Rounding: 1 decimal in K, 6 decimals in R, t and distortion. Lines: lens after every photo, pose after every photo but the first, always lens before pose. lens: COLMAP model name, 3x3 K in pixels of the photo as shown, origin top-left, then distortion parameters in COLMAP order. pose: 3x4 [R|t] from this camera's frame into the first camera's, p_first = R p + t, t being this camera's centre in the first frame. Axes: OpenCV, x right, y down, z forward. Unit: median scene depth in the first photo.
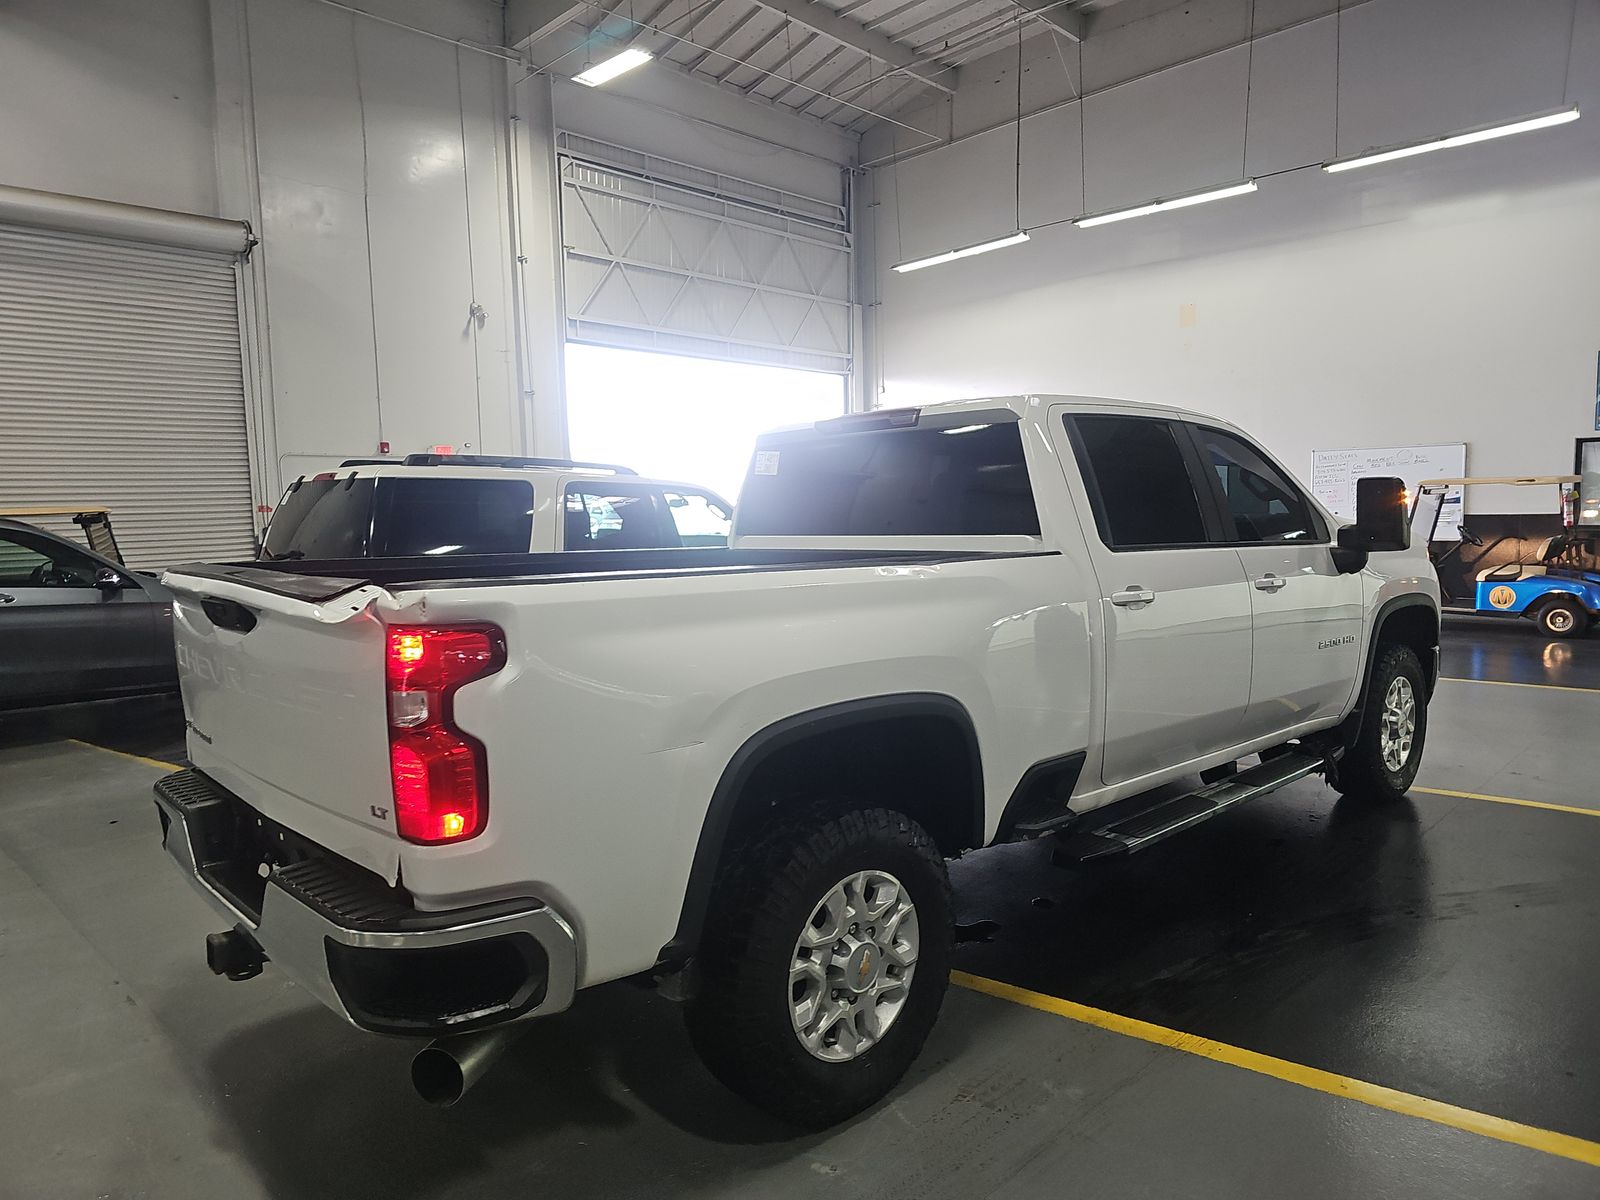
lens RADIAL K [[1069.8, 0, 790.8], [0, 1069.8, 603.9], [0, 0, 1]] dist [0.052144, -0.059687]
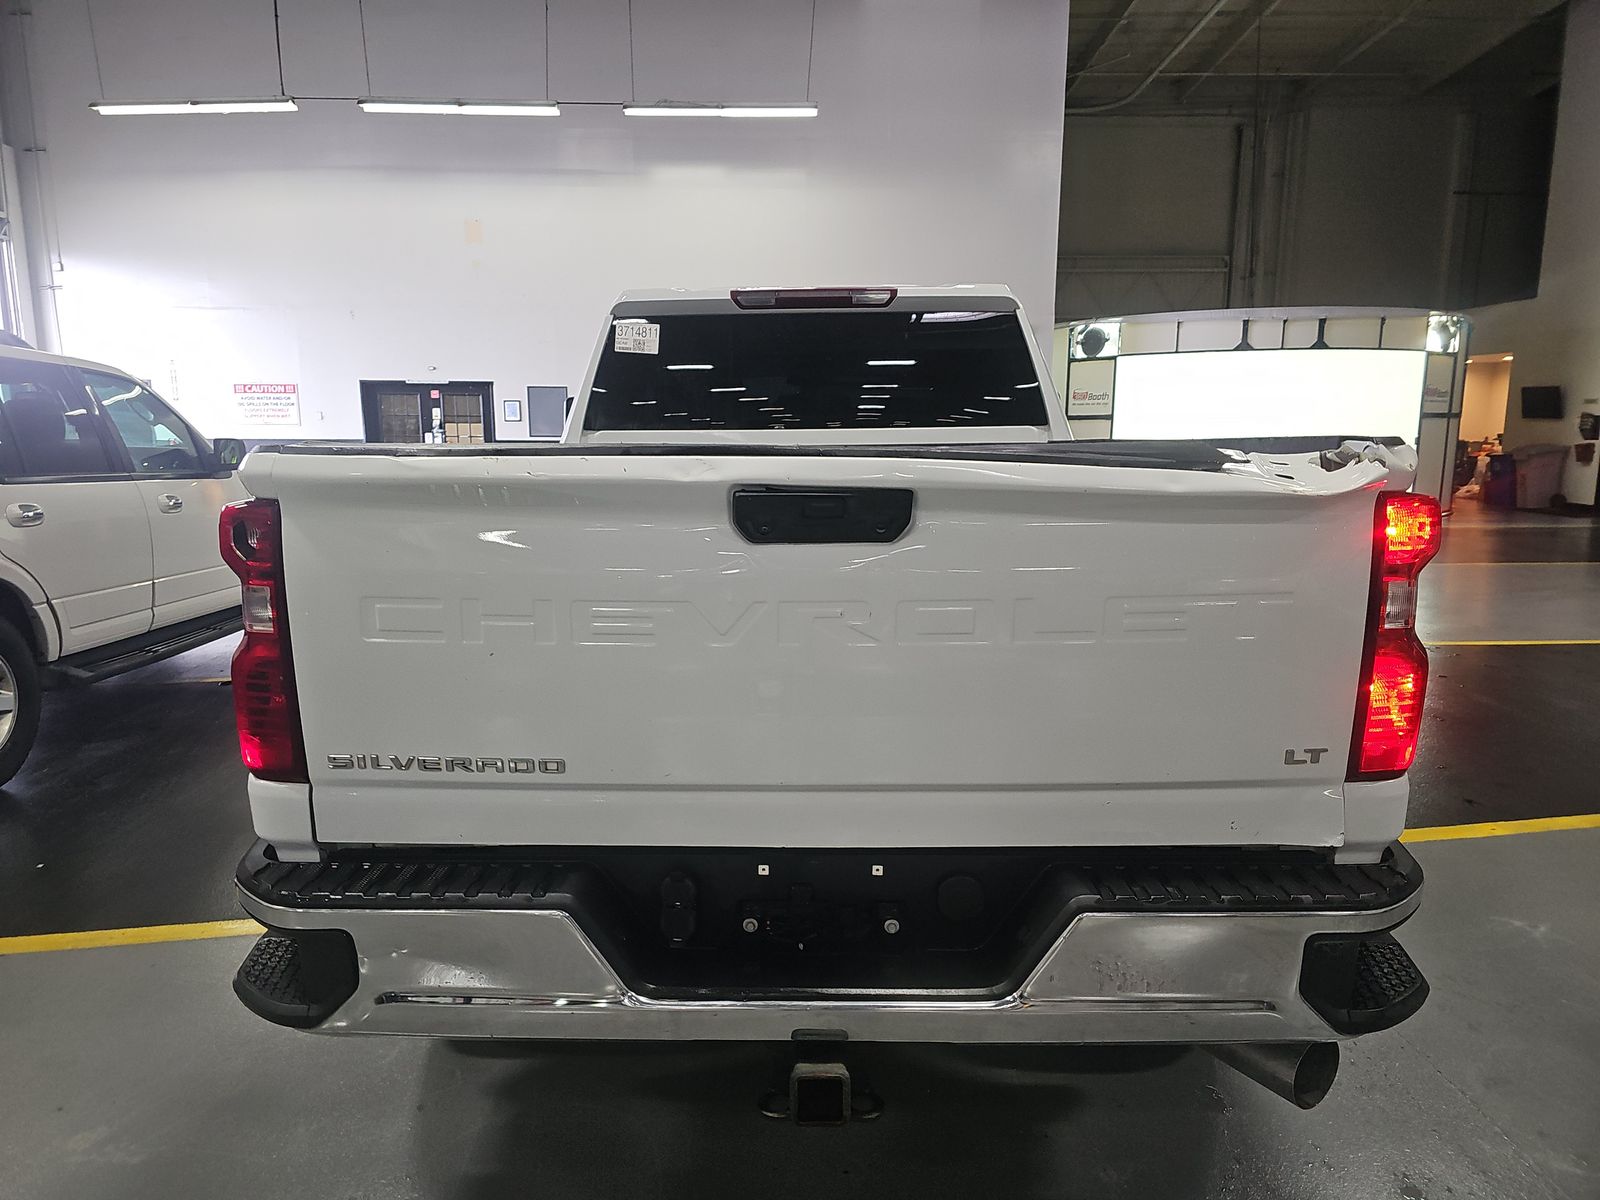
lens RADIAL K [[1060.6, 0, 800.7], [0, 1060.6, 608.5], [0, 0, 1]] dist [0.065005, -0.069466]
pose [[0.687899, -0.098989, 0.719024, -0.453522], [0.050671, 0.994789, 0.088477, 0.005897], [-0.724035, -0.024430, 0.689330, 0.300374]]
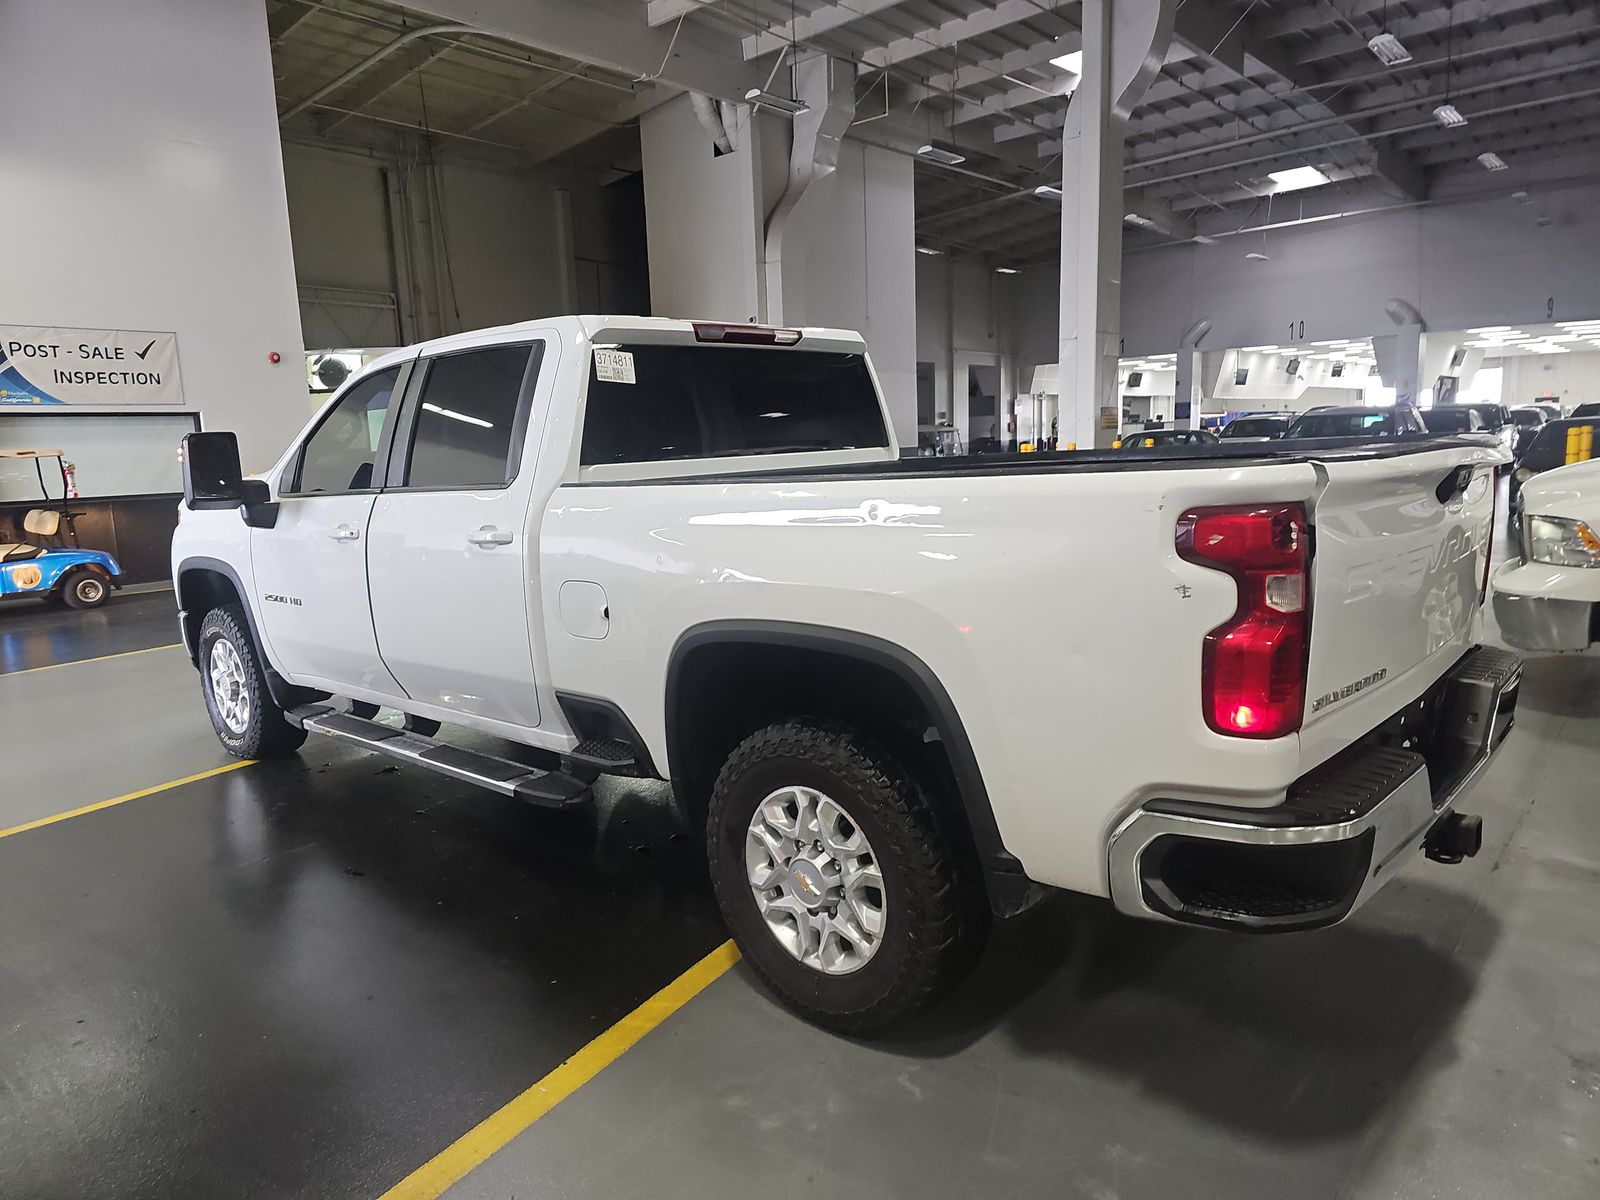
lens RADIAL K [[1060.6, 0, 800.7], [0, 1060.6, 608.5], [0, 0, 1]] dist [0.065005, -0.069466]
pose [[-0.108918, -0.128213, 0.985748, -0.690690], [0.133095, 0.980837, 0.142280, -0.043938], [-0.985100, 0.146695, -0.089767, 0.819232]]
